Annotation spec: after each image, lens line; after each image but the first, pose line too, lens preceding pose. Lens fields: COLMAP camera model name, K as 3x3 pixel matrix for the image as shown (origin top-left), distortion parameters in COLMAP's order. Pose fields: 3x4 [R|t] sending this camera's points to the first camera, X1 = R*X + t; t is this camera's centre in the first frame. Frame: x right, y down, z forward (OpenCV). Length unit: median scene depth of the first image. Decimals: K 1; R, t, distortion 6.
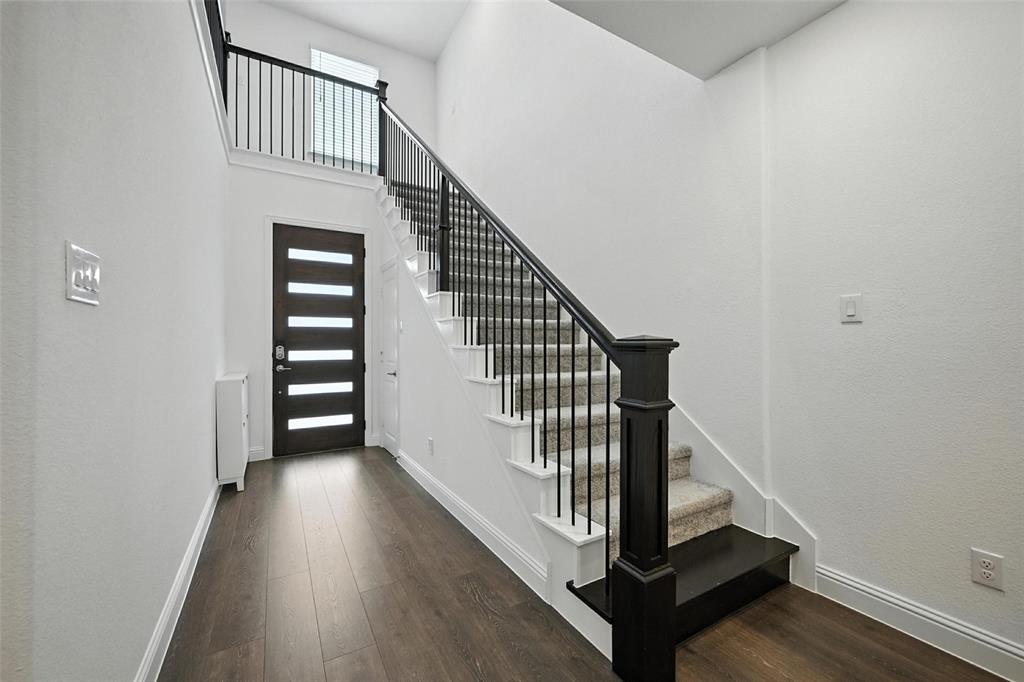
lens RADIAL K [[408.0, 0, 515.8], [0, 408.0, 342.6], [0, 0, 1]] dist [-0.000947, 0.000122]
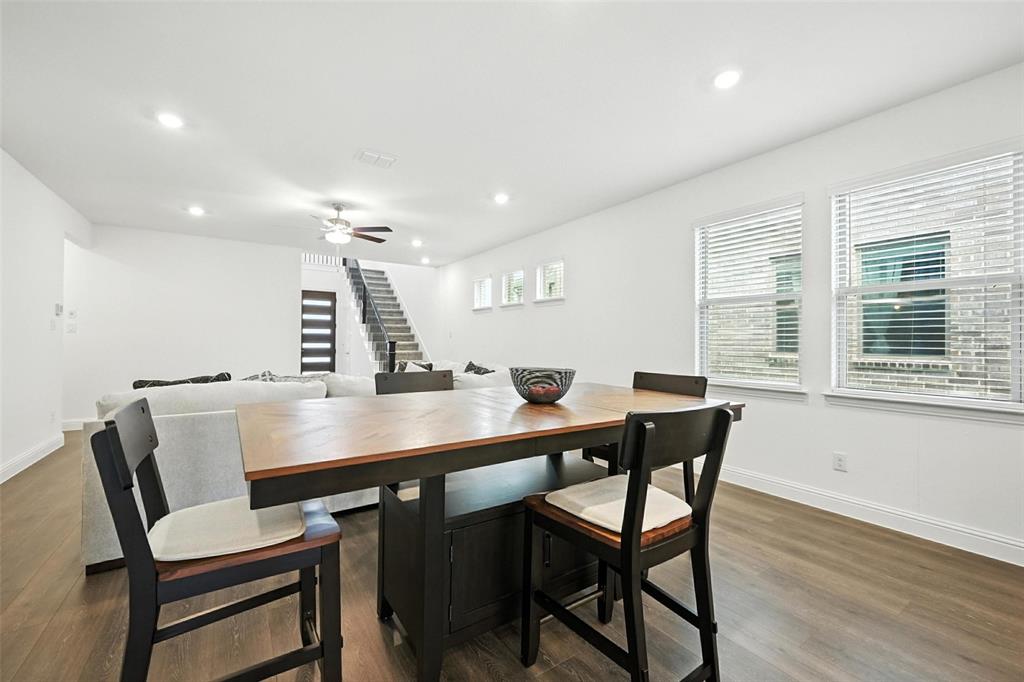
lens RADIAL K [[408.0, 0, 507.5], [0, 408.0, 340.5], [0, 0, 1]] dist [-0.000947, 0.000122]
pose [[0.998270, 0.007522, 0.058306, 0.456566], [-0.007272, 0.999963, -0.004493, 0.005134], [-0.058338, 0.004062, 0.998289, -1.341096]]
